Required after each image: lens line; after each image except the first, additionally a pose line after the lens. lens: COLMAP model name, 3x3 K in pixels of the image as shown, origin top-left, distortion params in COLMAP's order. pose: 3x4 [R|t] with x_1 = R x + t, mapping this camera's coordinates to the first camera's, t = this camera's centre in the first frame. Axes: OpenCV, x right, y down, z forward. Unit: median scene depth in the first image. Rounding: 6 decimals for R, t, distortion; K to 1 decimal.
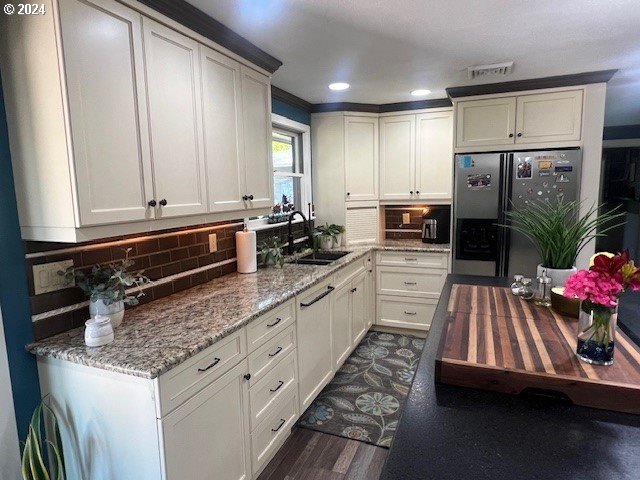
lens RADIAL K [[398.9, 0, 318.1], [0, 398.9, 243.2], [0, 0, 1]] dist [0.001899, -0.001262]
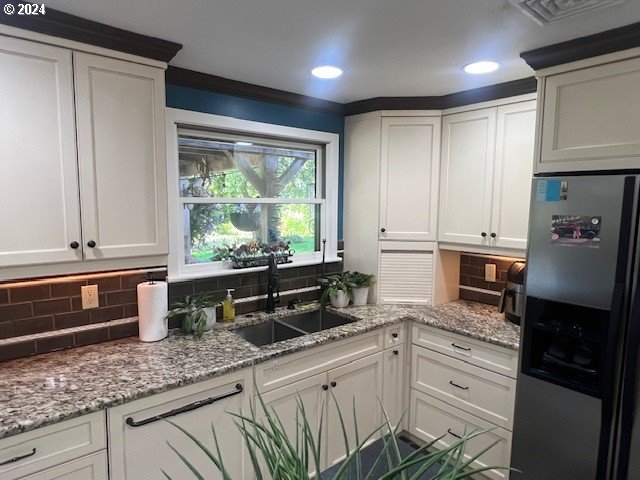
lens RADIAL K [[398.9, 0, 320.1], [0, 398.9, 238.1], [0, 0, 1]] dist [0.001899, -0.001262]
pose [[0.880979, 0.076417, -0.466944, 0.341639], [-0.091665, 0.995740, -0.009987, -0.105882], [0.464191, 0.051600, 0.884231, 0.394142]]
